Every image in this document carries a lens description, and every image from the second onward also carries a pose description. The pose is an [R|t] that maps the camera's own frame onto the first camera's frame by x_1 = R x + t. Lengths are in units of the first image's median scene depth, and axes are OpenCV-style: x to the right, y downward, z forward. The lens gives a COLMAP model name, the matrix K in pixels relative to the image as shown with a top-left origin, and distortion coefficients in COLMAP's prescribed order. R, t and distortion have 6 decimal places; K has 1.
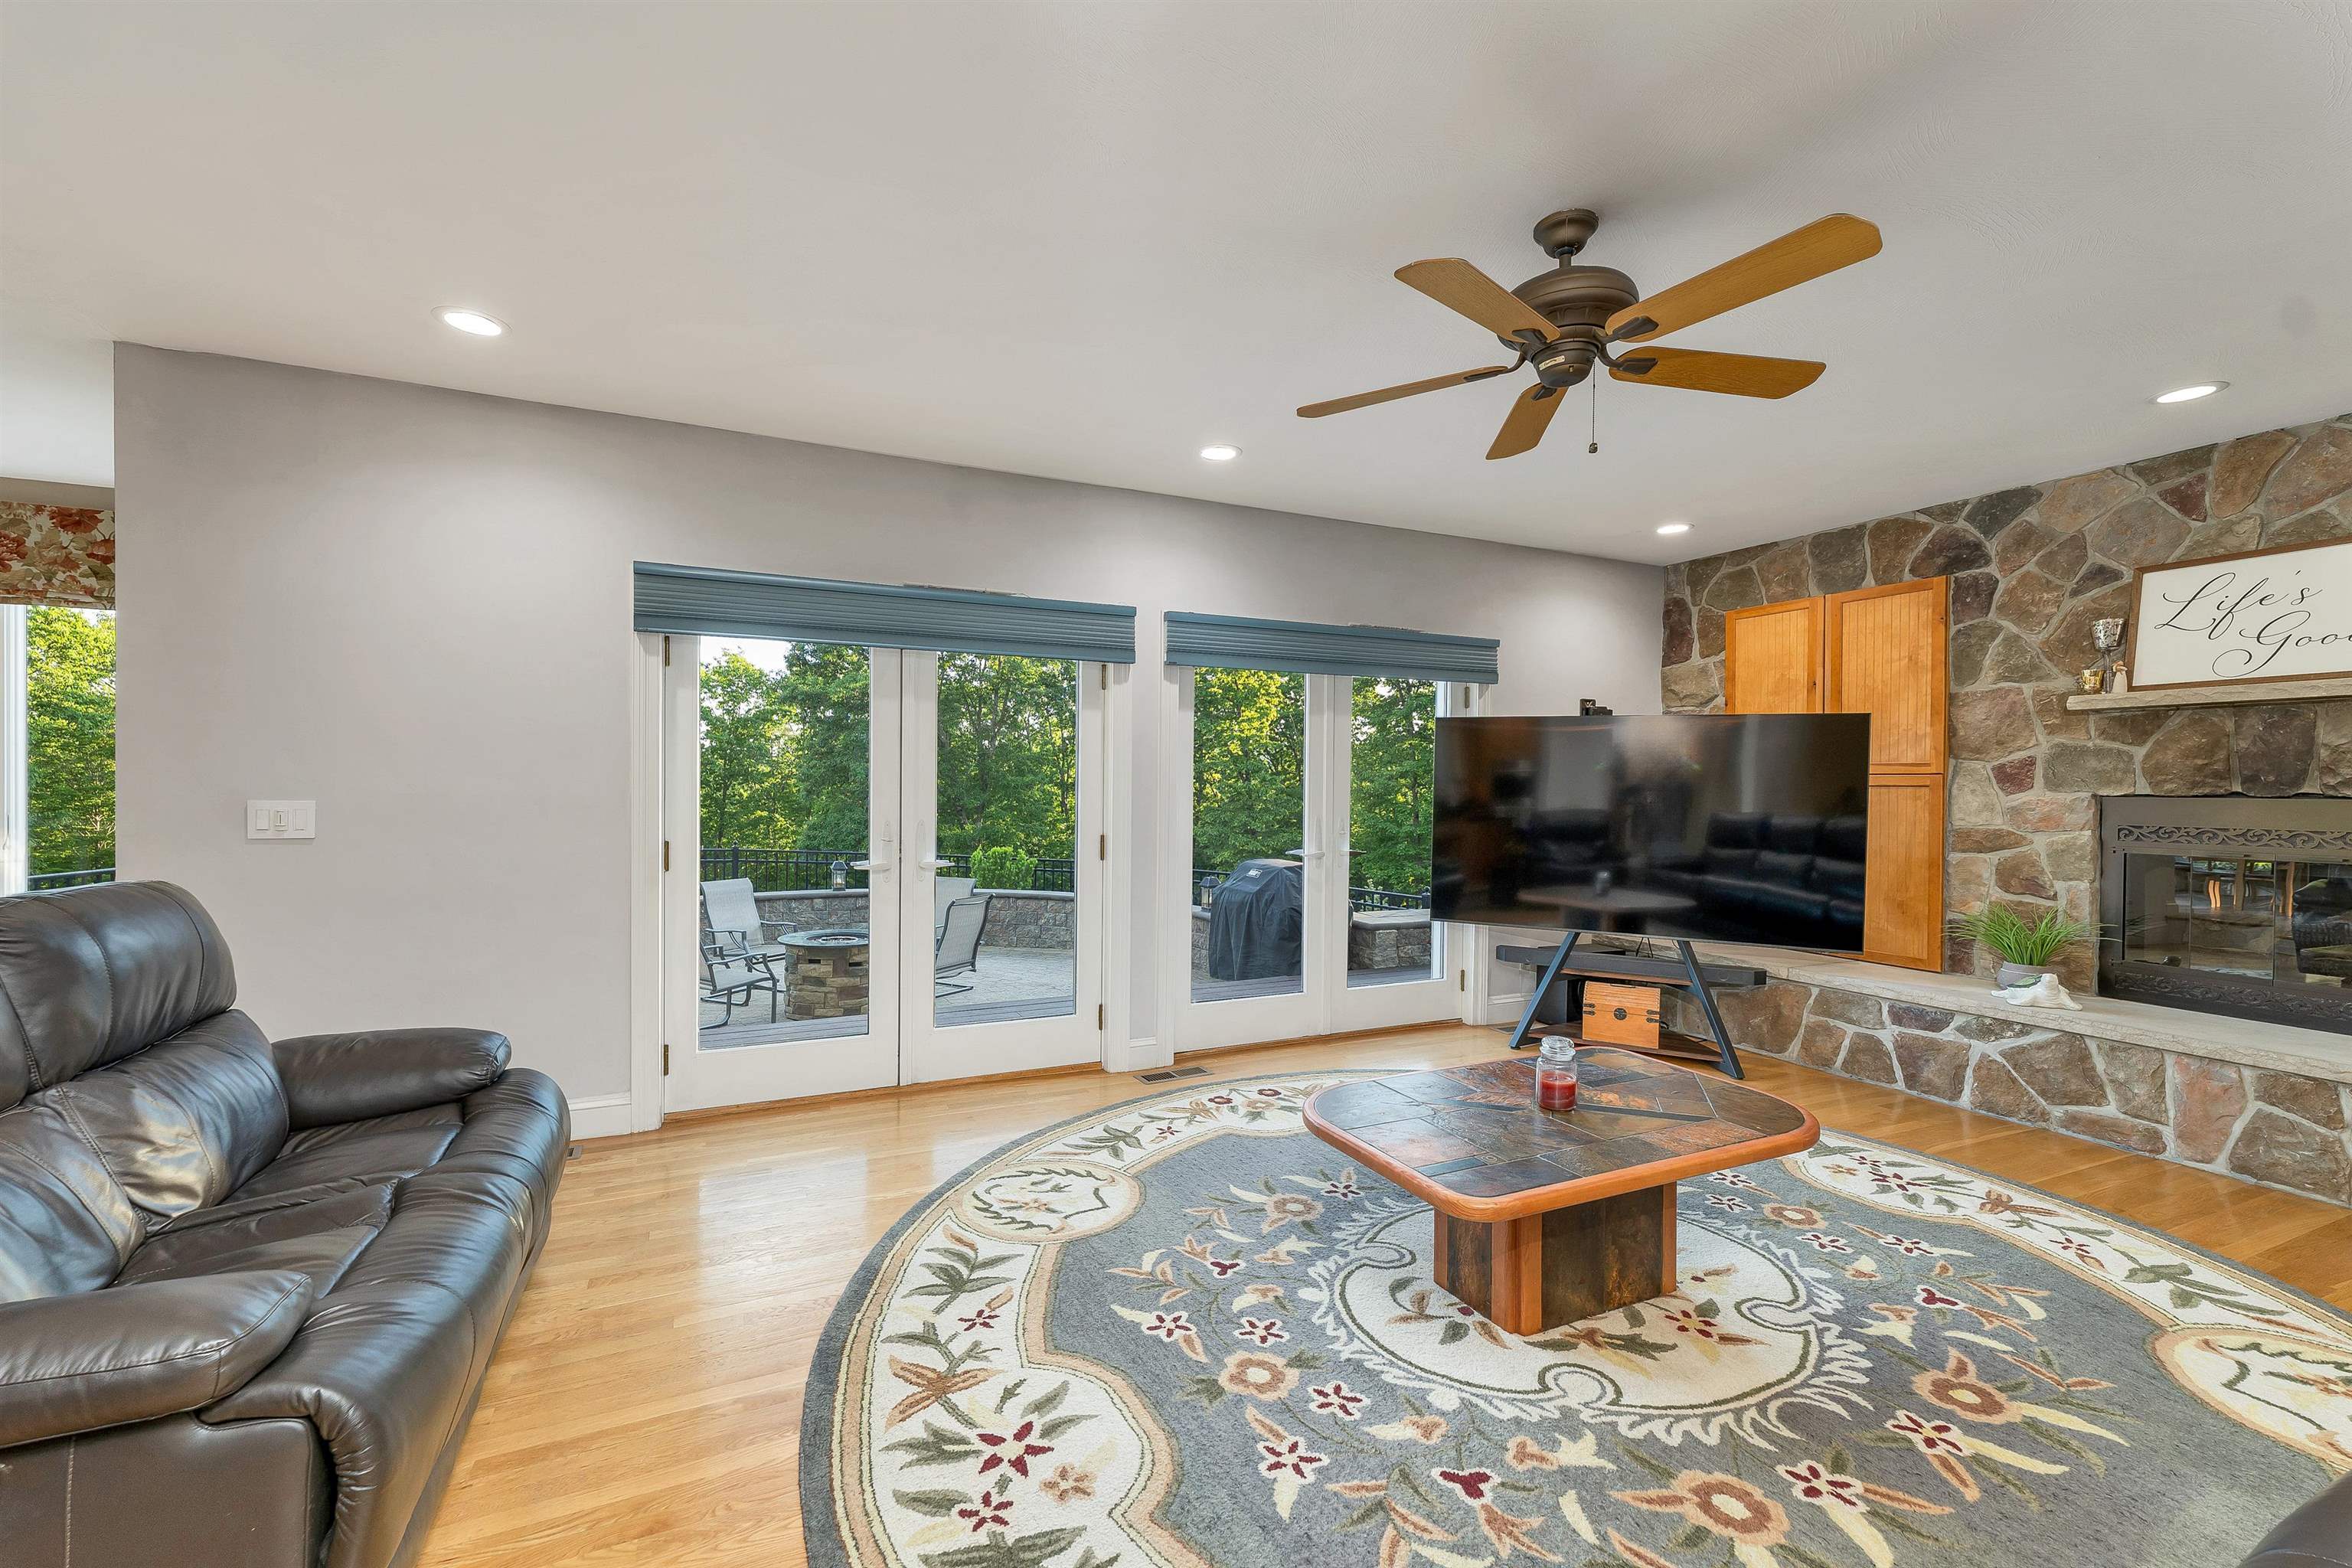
lens RADIAL K [[968.1, 0, 1168.4], [0, 968.1, 793.1], [0, 0, 1]] dist [0.003497, 0.000104]
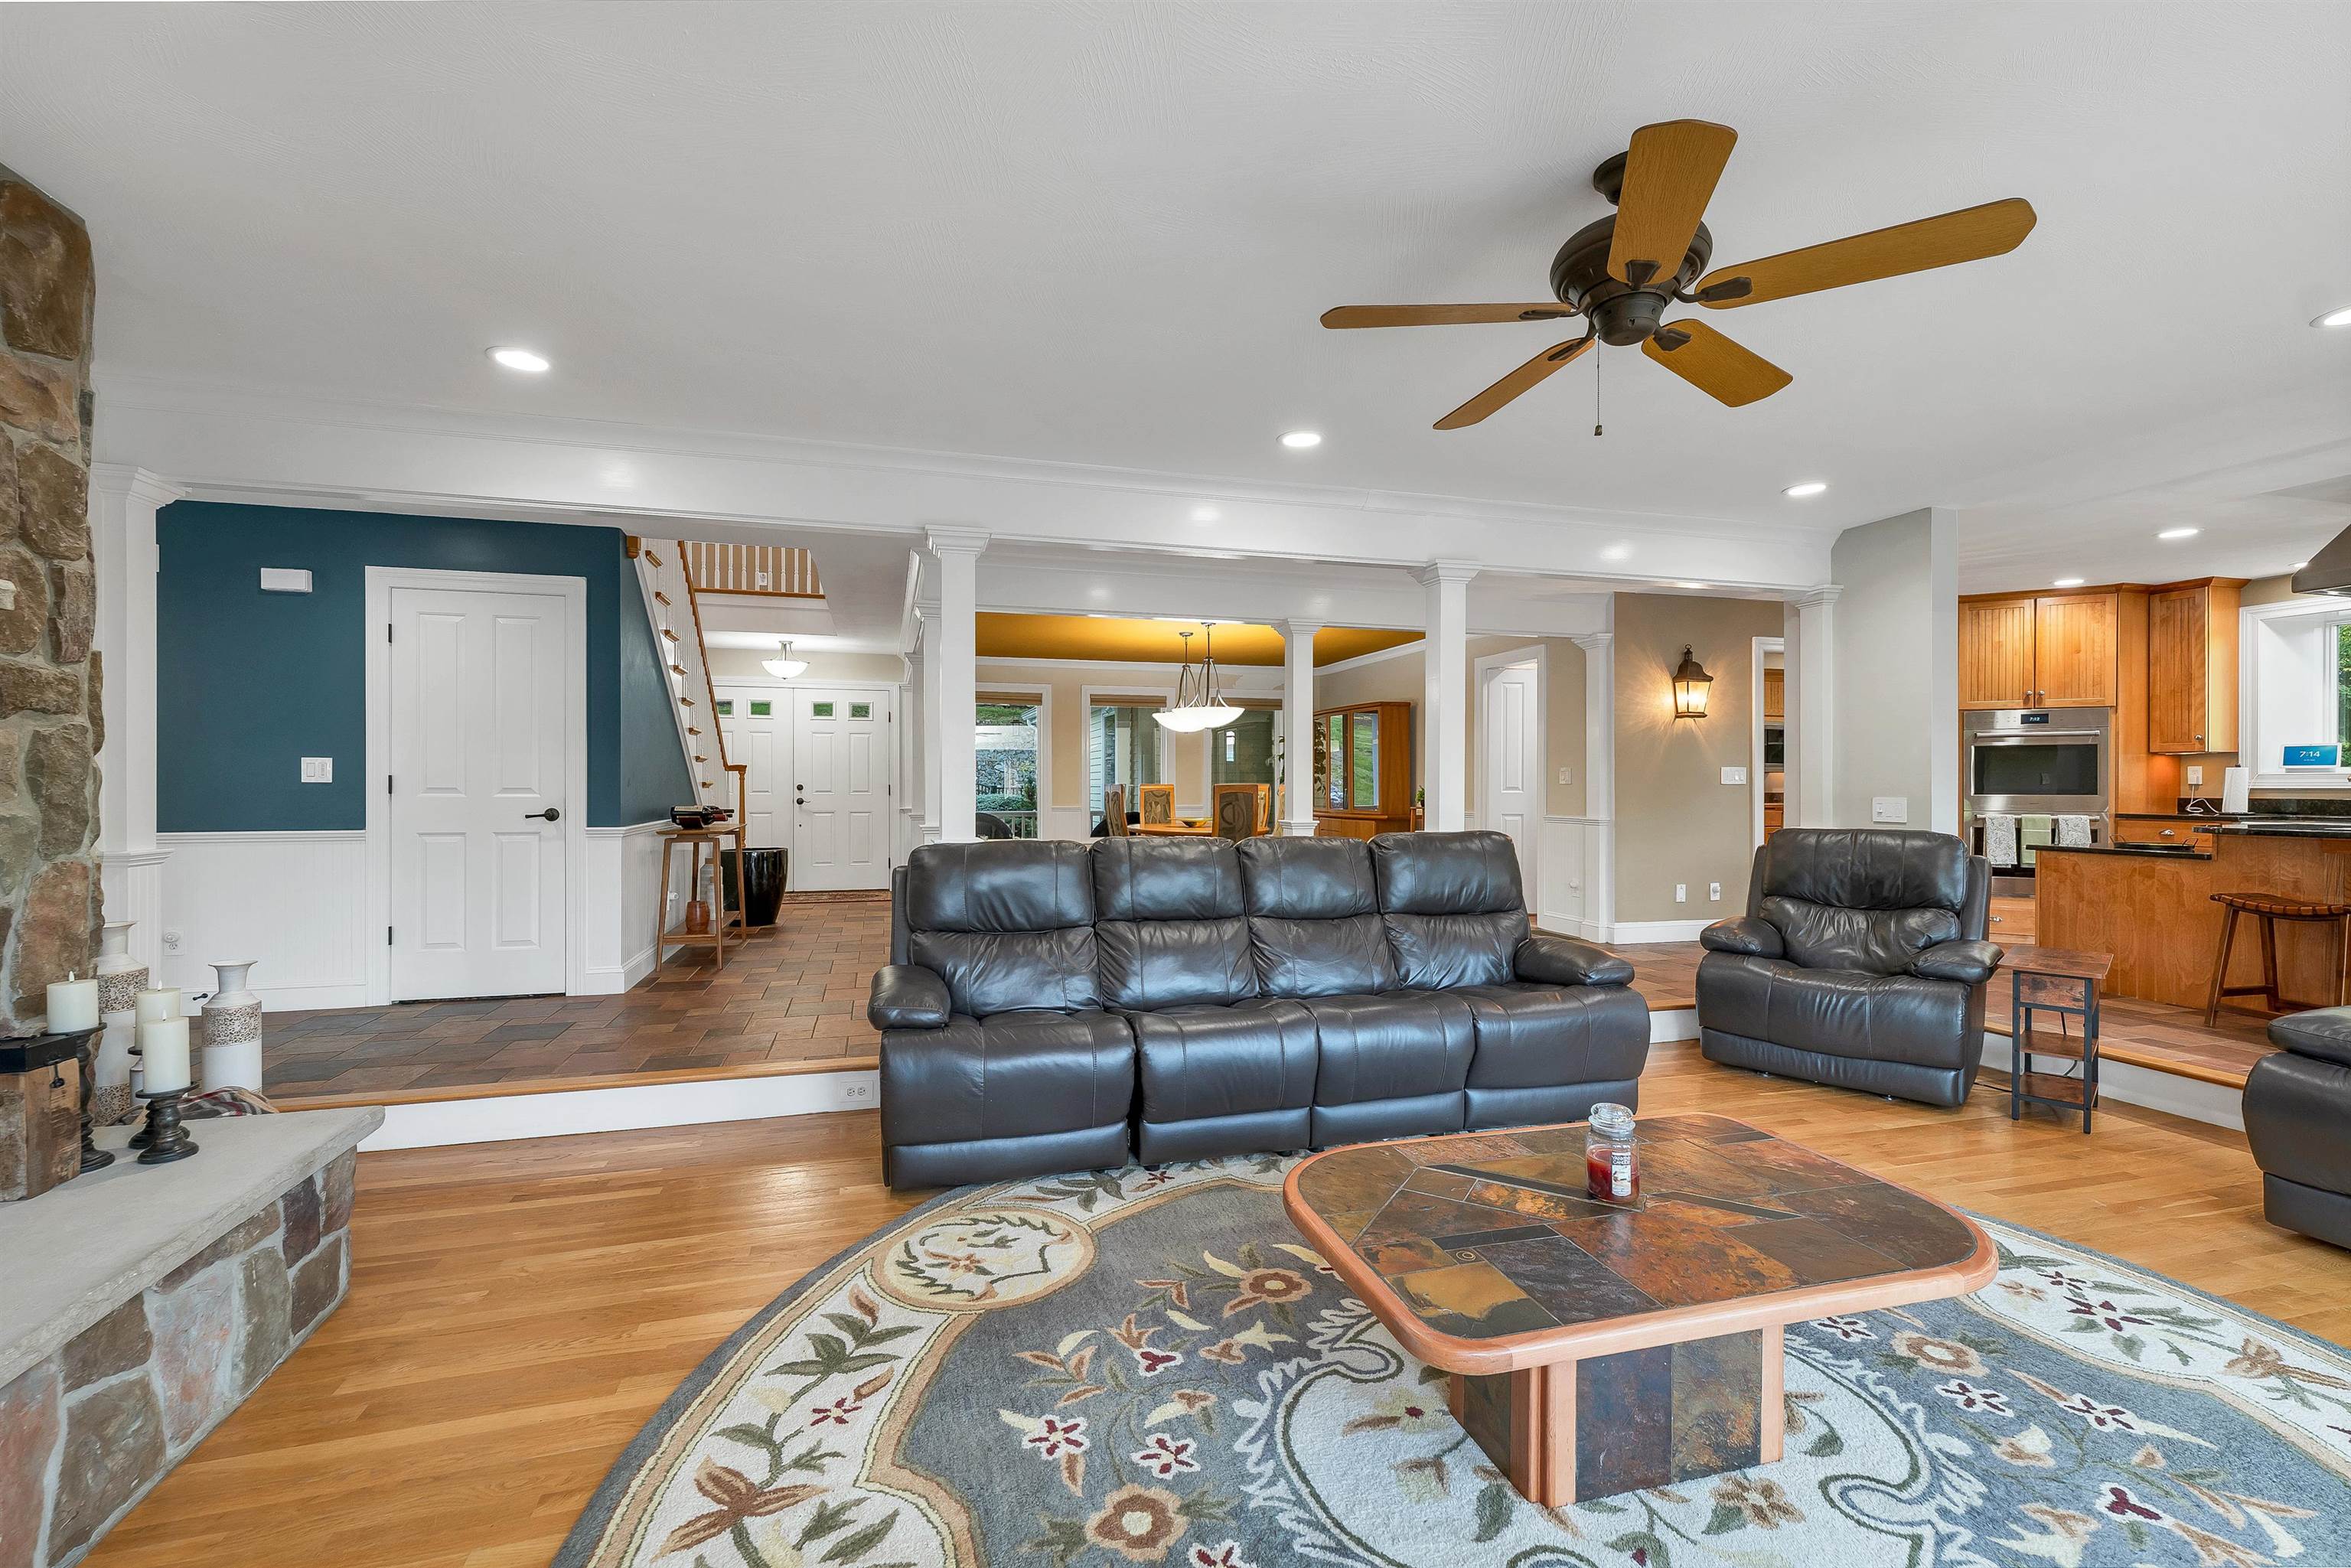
lens RADIAL K [[967.7, 0, 1172.0], [0, 967.7, 791.4], [0, 0, 1]] dist [0.003497, 0.000104]
pose [[-0.986337, -0.010612, 0.164396, 0.402133], [-0.007759, 0.999808, 0.017986, -0.007645], [-0.164555, 0.016465, -0.986230, 1.172967]]
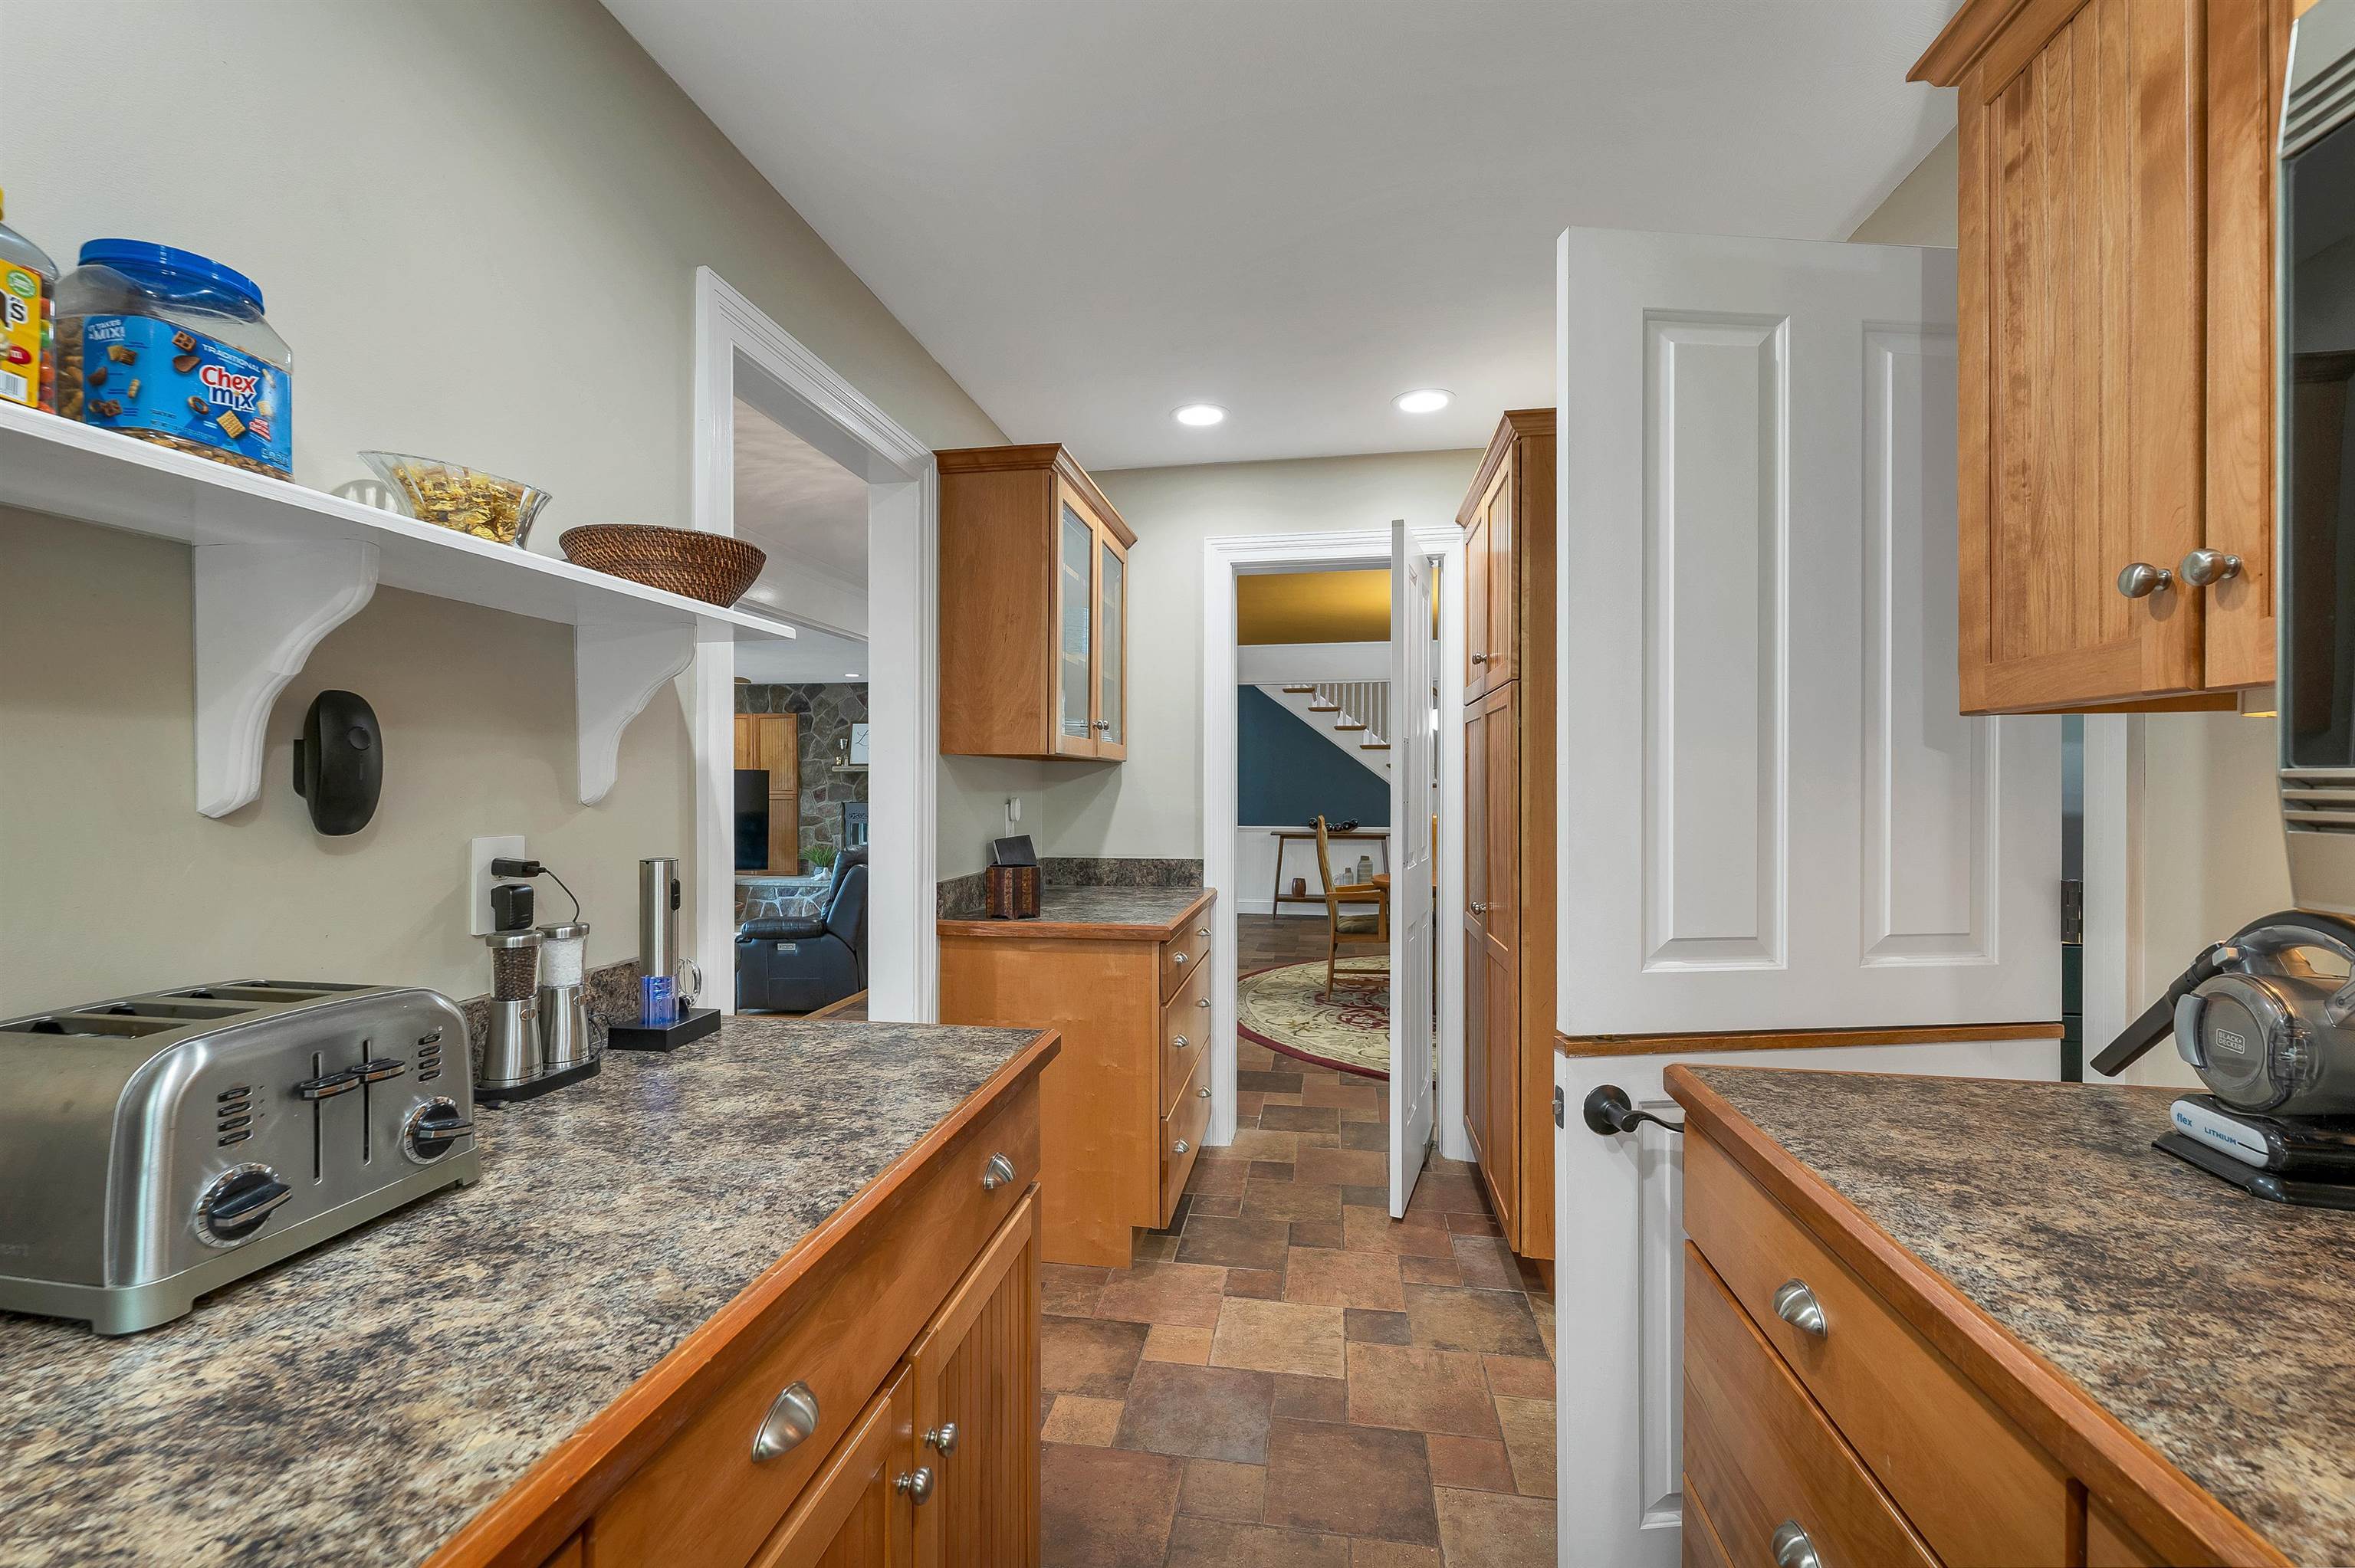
lens RADIAL K [[1015.0, 0, 1168.9], [0, 1015.0, 790.5], [0, 0, 1]] dist [0.001952, -0.000441]
pose [[0.573795, -0.014302, 0.818874, -0.875619], [0.011952, 0.999887, 0.009089, -0.047816], [-0.818912, 0.004572, 0.573901, -1.425159]]
